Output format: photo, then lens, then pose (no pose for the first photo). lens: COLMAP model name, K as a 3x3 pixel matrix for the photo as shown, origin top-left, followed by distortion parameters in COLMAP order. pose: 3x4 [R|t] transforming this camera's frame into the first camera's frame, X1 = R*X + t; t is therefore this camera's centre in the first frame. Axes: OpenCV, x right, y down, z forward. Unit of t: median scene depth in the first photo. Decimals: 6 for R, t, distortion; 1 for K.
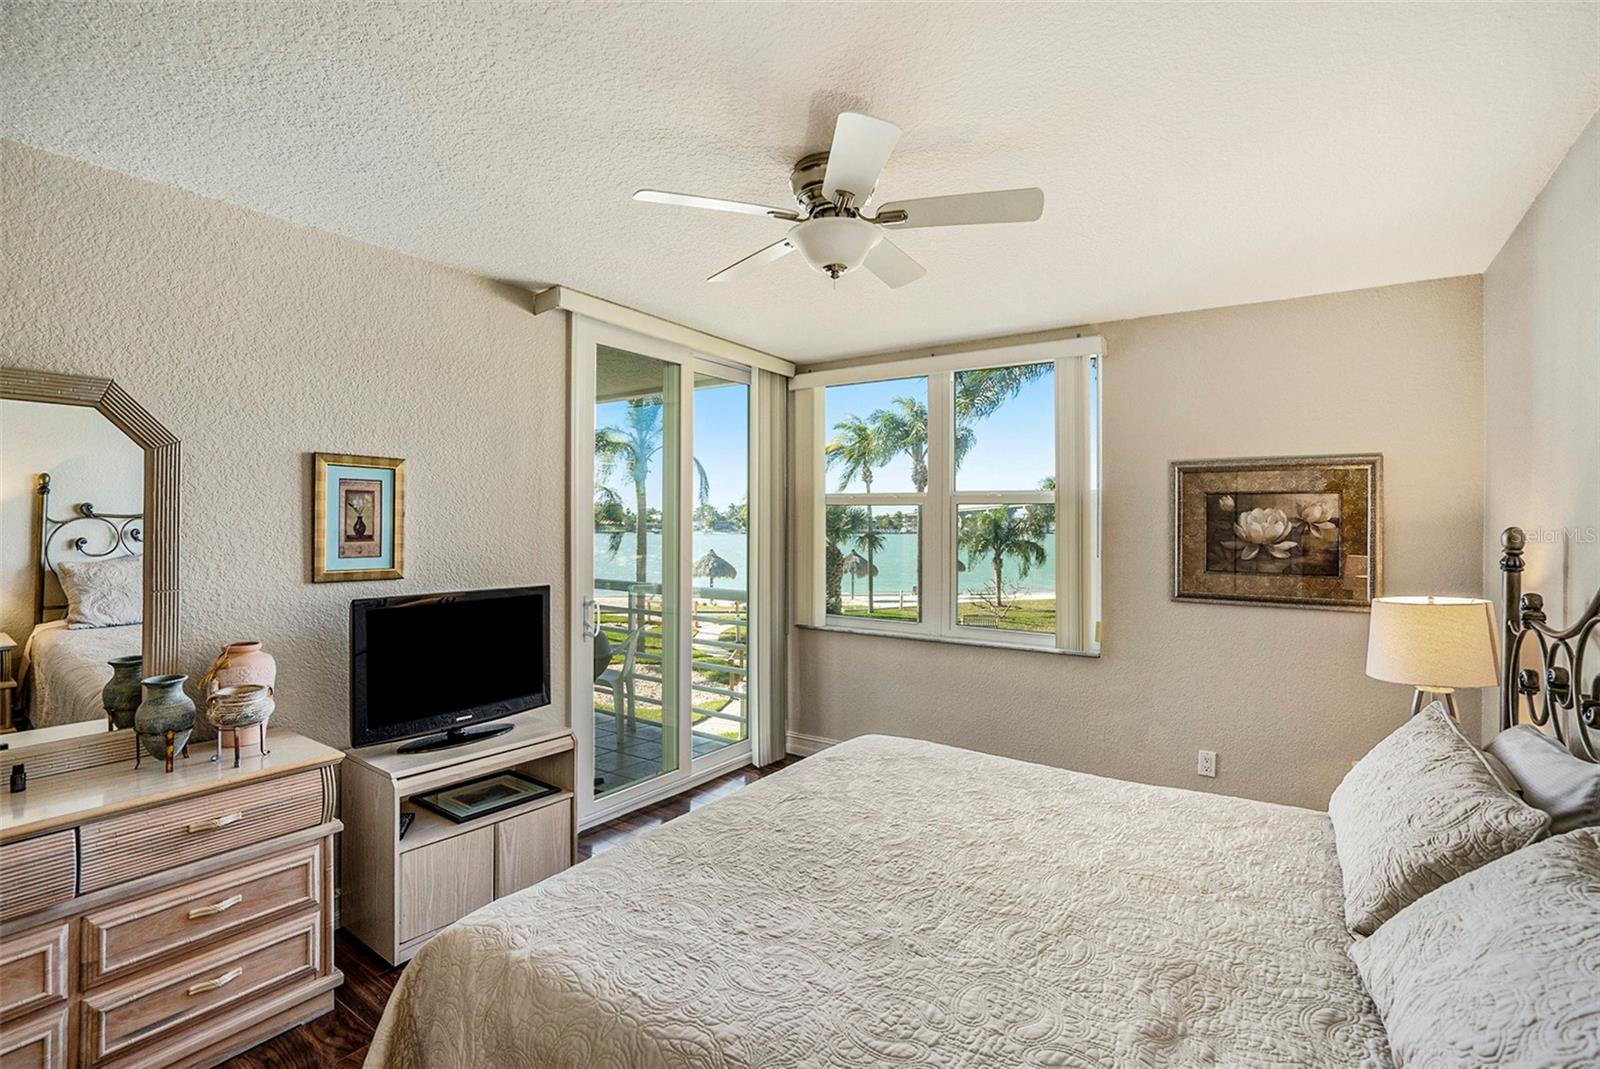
lens RADIAL K [[772.4, 0, 802.4], [0, 772.4, 519.3], [0, 0, 1]] dist [-0.056110, 0.031339]
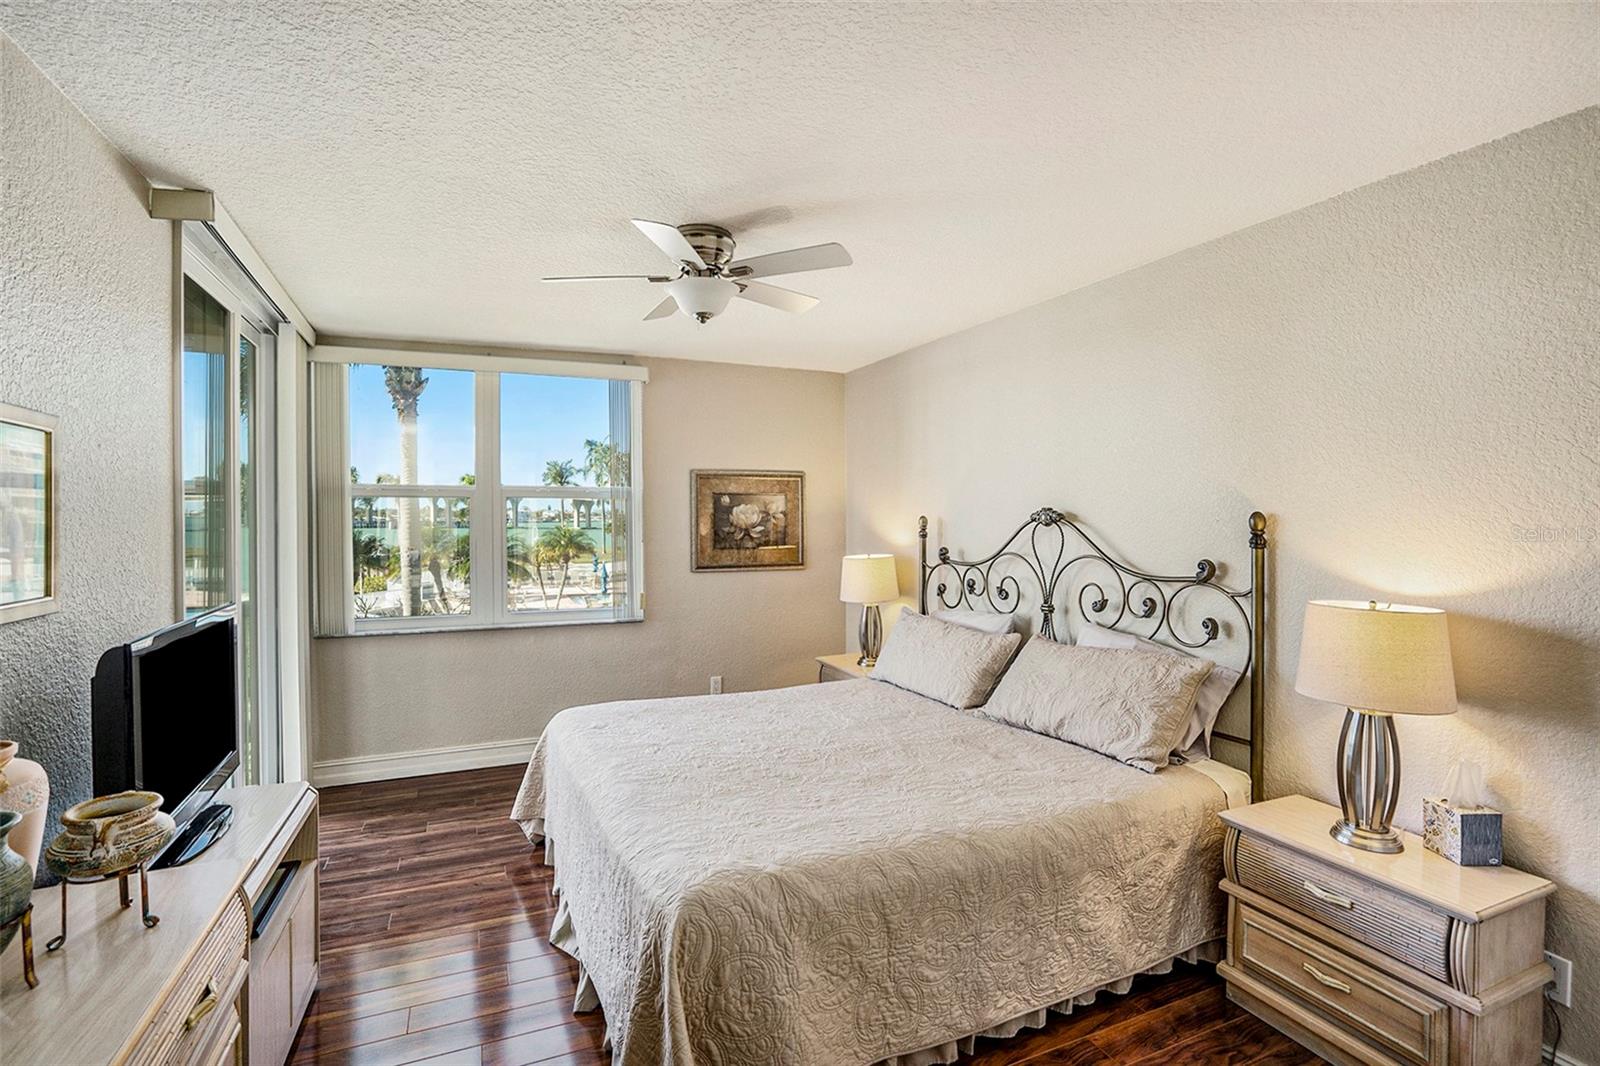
lens RADIAL K [[772.4, 0, 802.4], [0, 772.4, 517.8], [0, 0, 1]] dist [-0.056110, 0.031339]
pose [[0.502261, -0.012294, 0.864629, -0.641057], [0.000904, 0.999906, 0.013693, -0.008632], [-0.864716, -0.006096, 0.502225, 0.149264]]
